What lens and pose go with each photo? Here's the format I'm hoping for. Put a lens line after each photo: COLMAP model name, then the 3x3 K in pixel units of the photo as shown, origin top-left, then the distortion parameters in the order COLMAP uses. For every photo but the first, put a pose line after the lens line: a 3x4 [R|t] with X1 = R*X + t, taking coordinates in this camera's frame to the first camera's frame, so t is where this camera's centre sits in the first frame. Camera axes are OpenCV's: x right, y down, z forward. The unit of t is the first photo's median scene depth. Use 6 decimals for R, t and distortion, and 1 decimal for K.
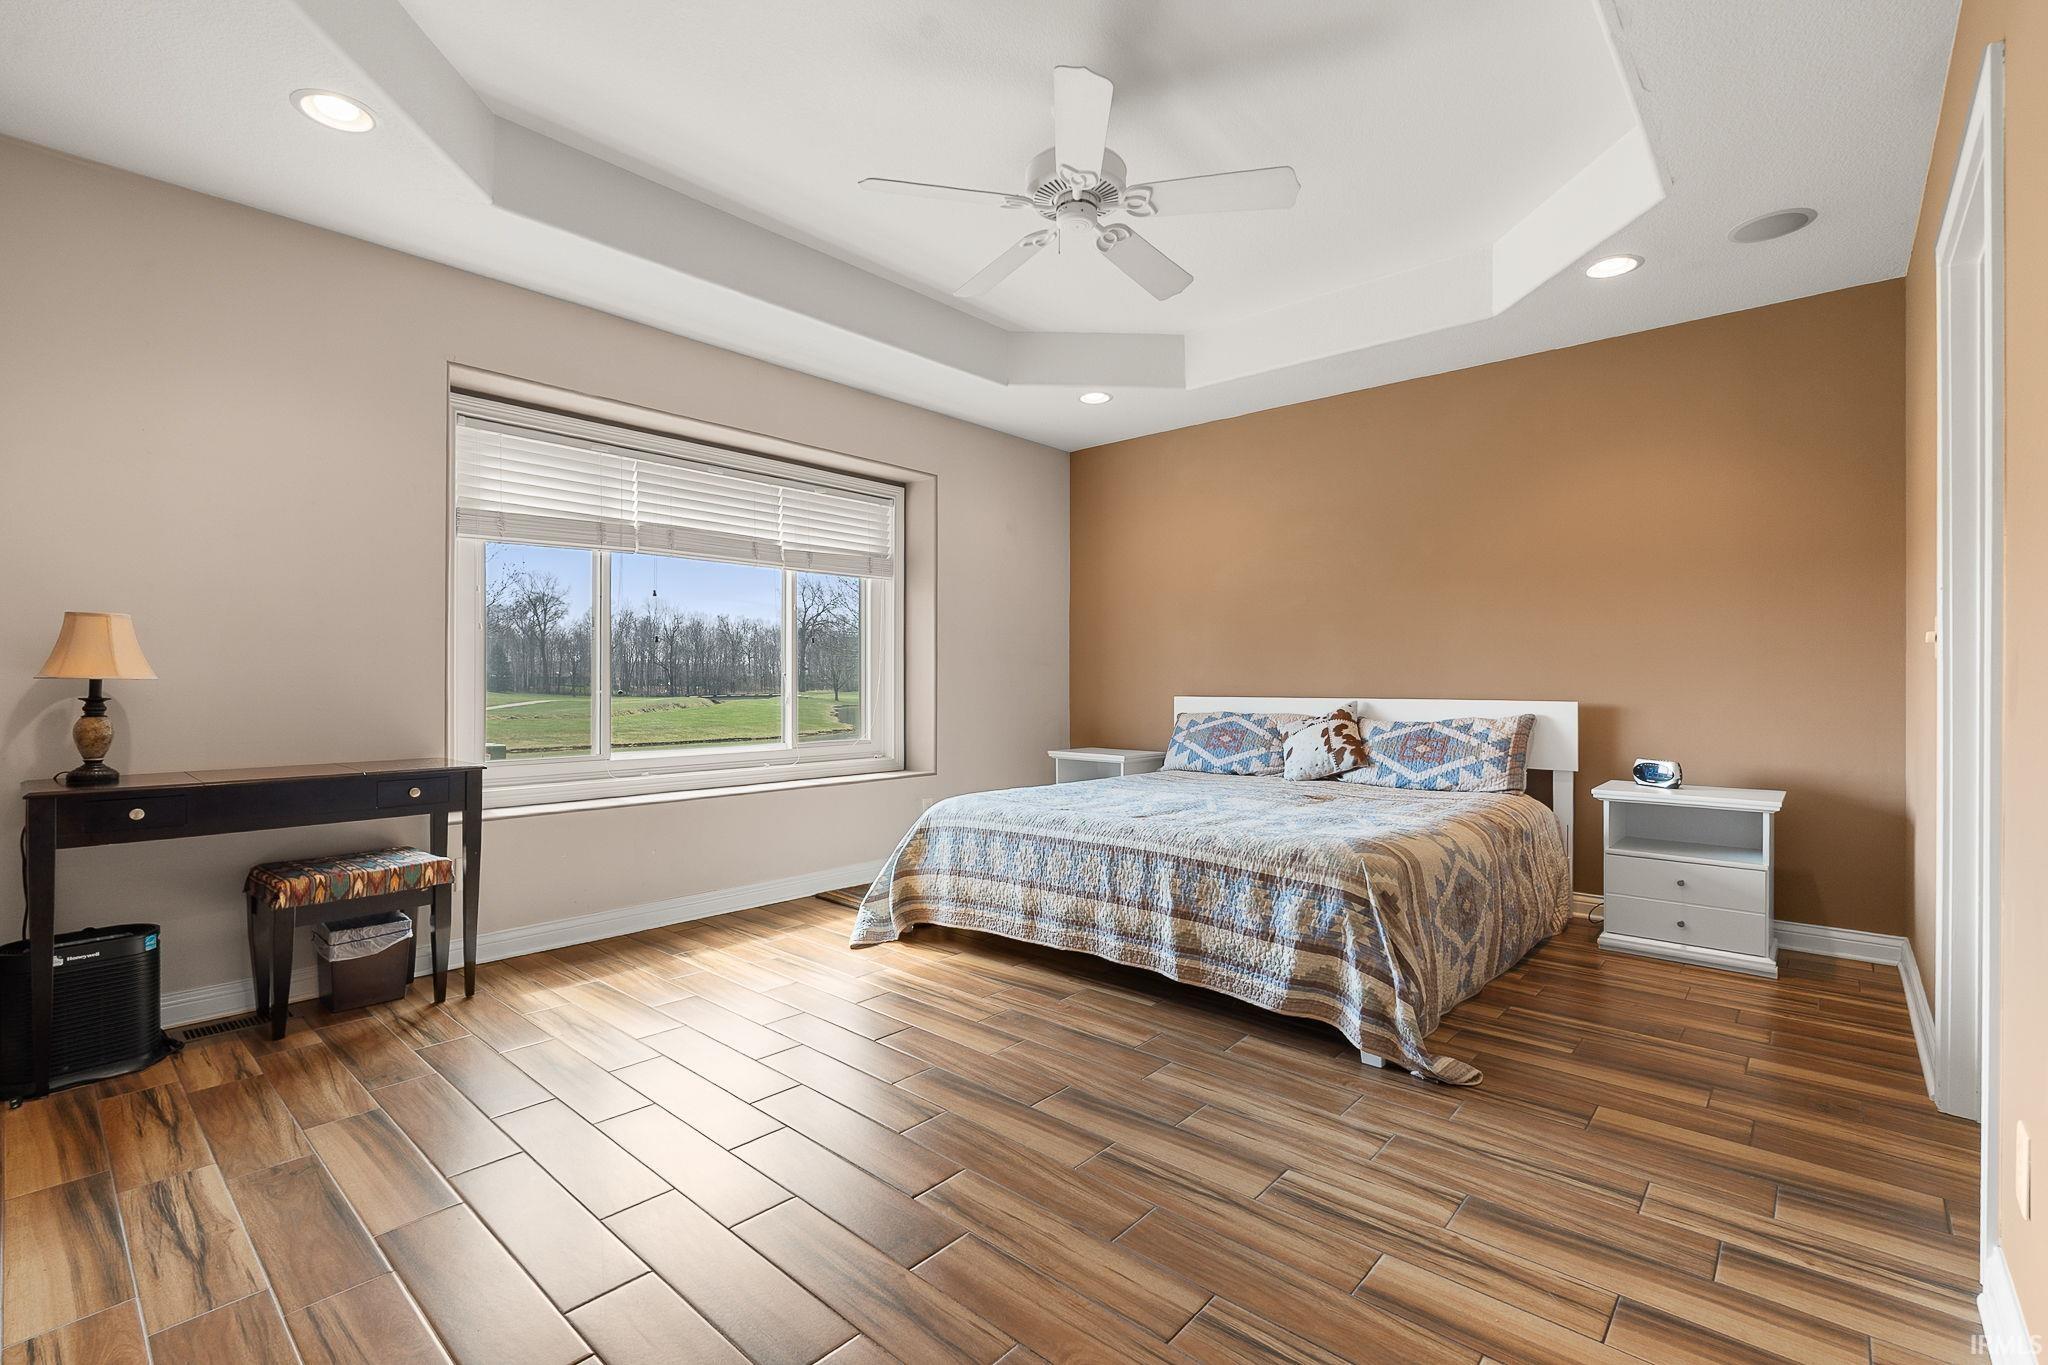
lens RADIAL K [[897.7, 0, 1031.8], [0, 897.7, 681.2], [0, 0, 1]] dist [-0.001677, -0.001119]
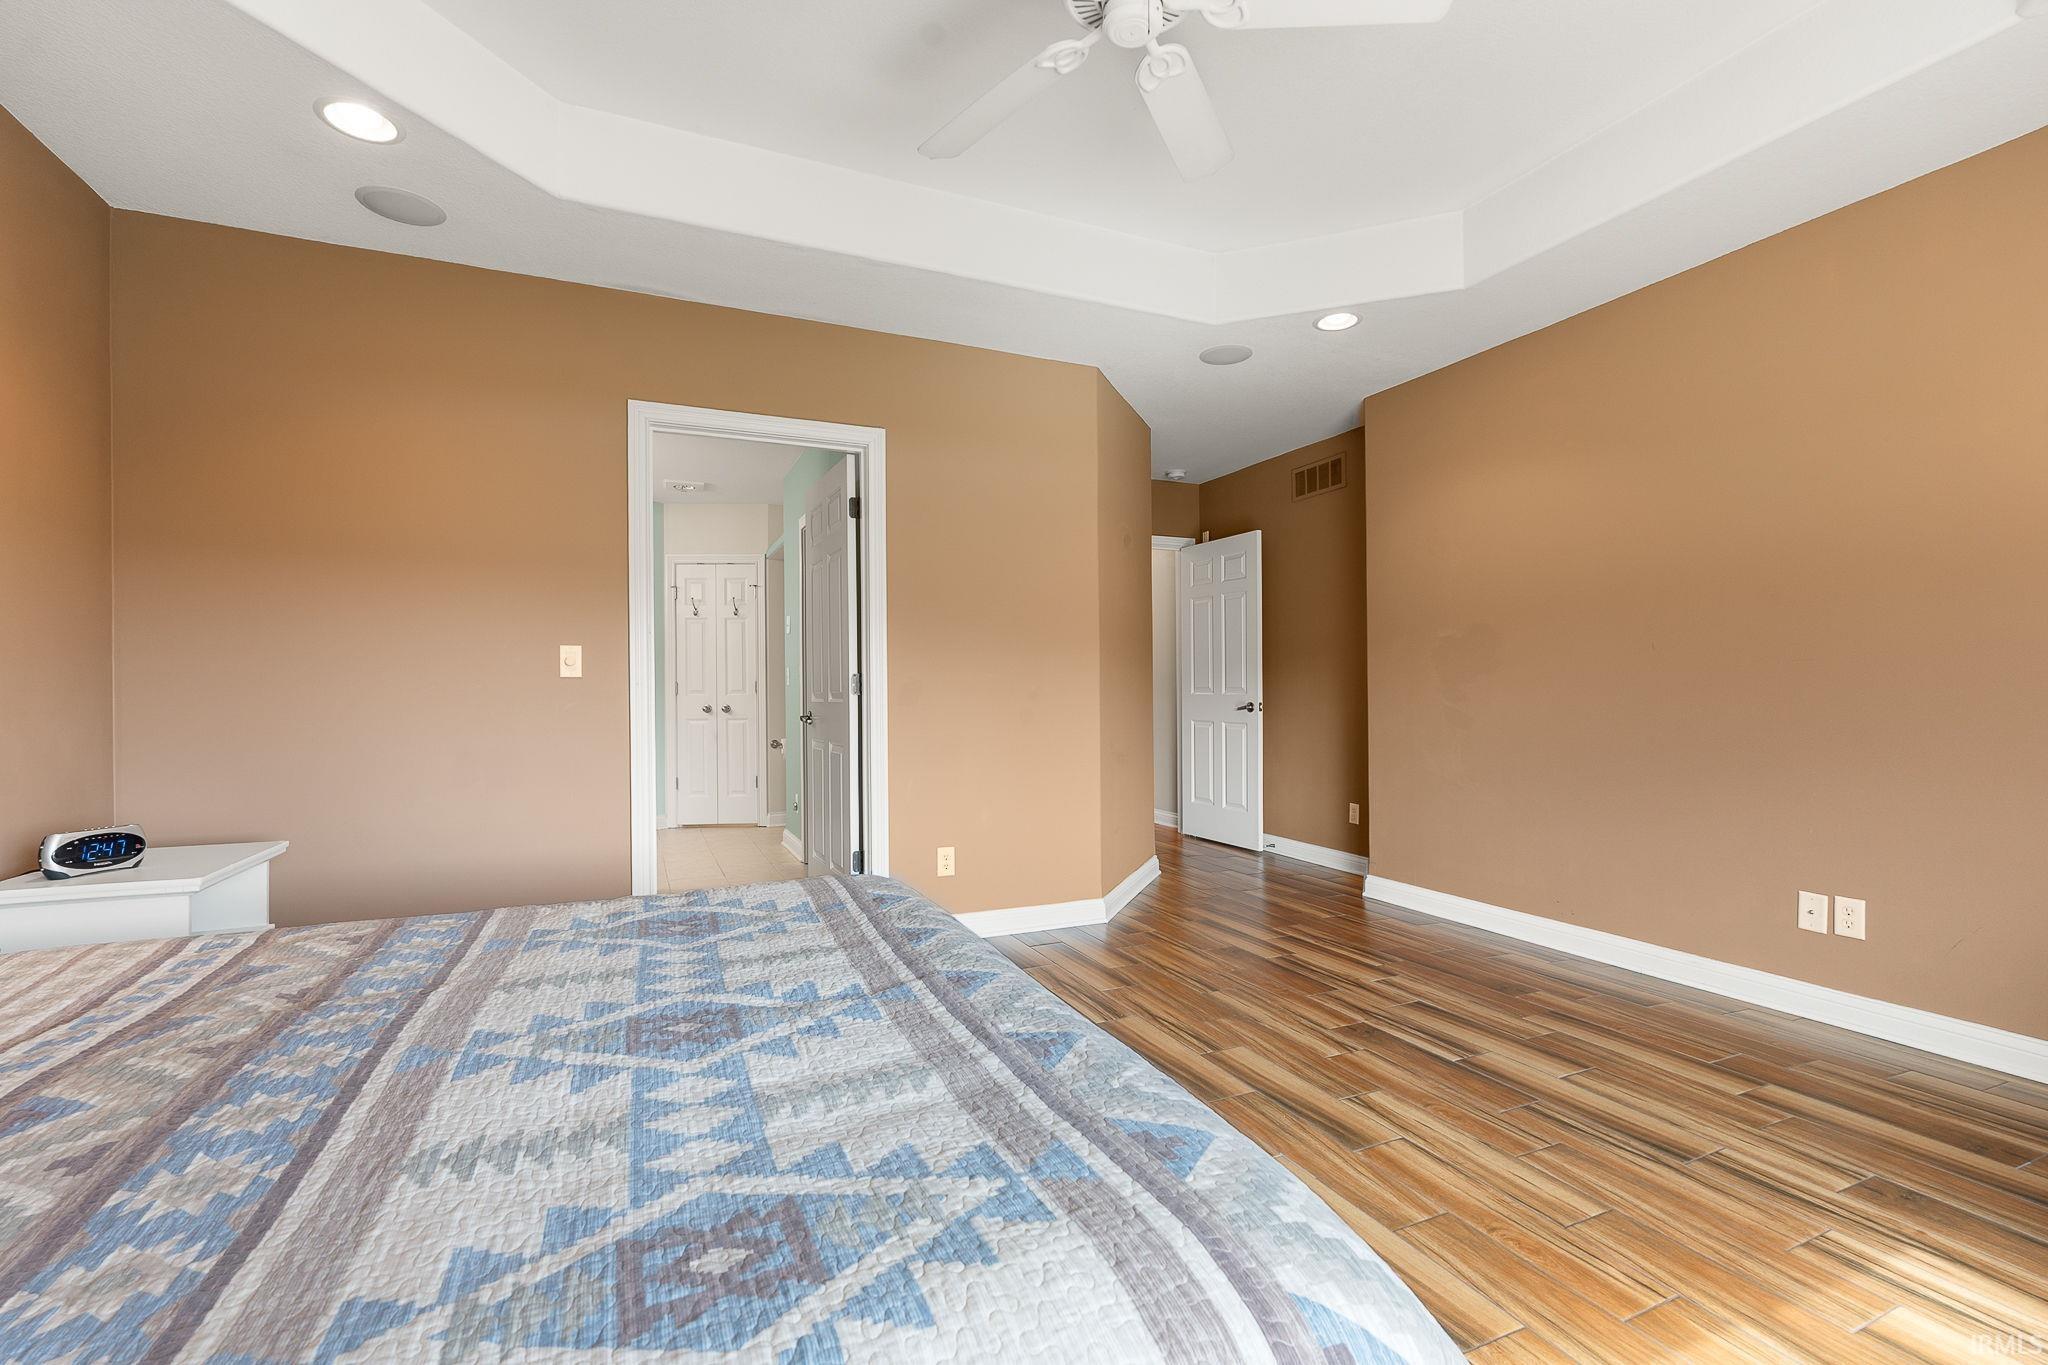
lens RADIAL K [[897.7, 0, 1025.5], [0, 897.7, 691.1], [0, 0, 1]] dist [-0.001677, -0.001119]
pose [[-0.907391, 0.001895, 0.420283, -0.235947], [0.002550, 0.999996, 0.000996, -0.008488], [-0.420280, 0.001975, -0.907392, 2.435822]]
